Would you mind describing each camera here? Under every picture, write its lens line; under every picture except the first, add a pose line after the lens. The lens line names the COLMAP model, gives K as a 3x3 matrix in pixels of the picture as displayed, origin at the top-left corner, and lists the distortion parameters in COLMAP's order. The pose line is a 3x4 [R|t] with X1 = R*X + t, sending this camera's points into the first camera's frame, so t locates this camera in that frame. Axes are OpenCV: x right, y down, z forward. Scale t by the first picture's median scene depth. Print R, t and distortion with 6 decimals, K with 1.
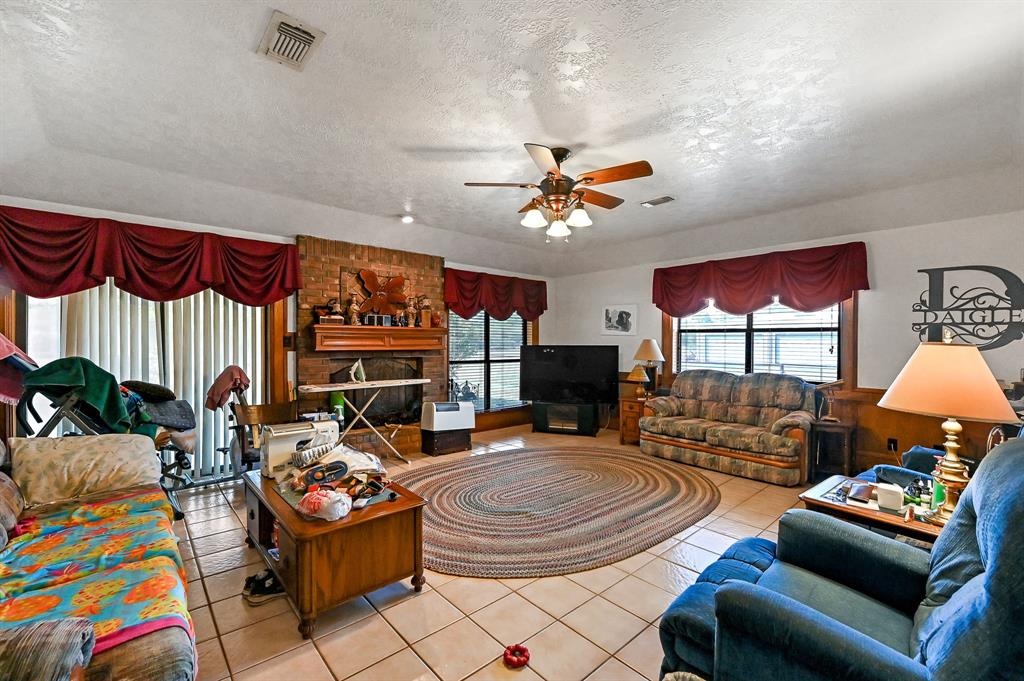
lens RADIAL K [[425.6, 0, 508.0], [0, 425.6, 342.1], [0, 0, 1]] dist [-0.011754, -0.000732]
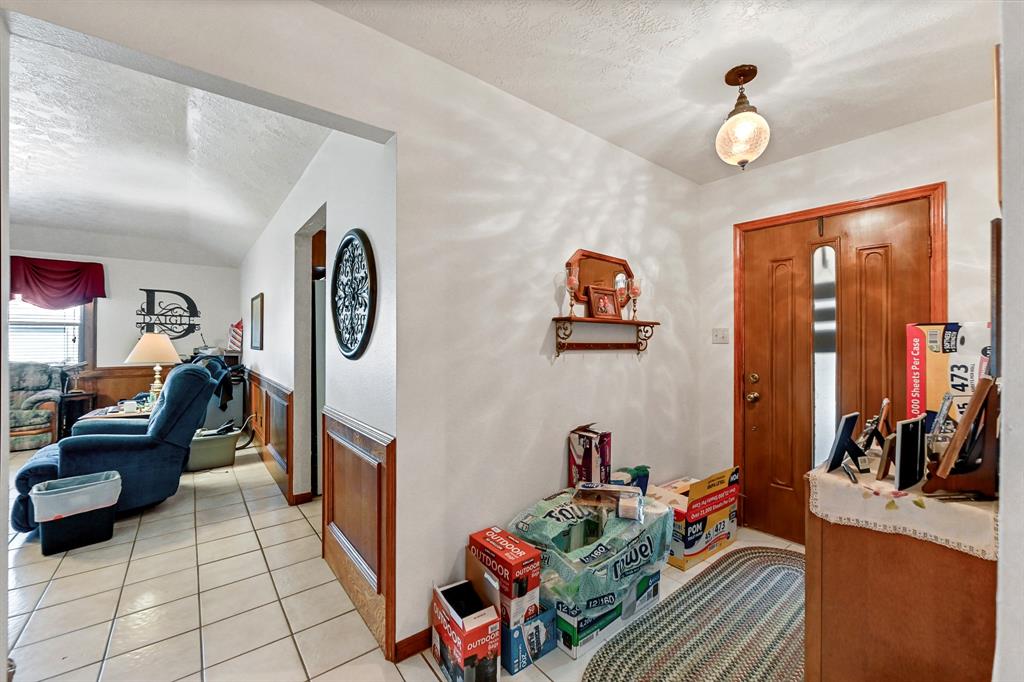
lens RADIAL K [[411.2, 0, 521.5], [0, 411.2, 338.4], [0, 0, 1]] dist [-0.010309, -0.000757]
pose [[0.037802, -0.000866, 0.999285, -0.484449], [0.006095, 0.999981, 0.000636, 0.021820], [-0.999267, 0.006066, 0.037807, -0.476057]]
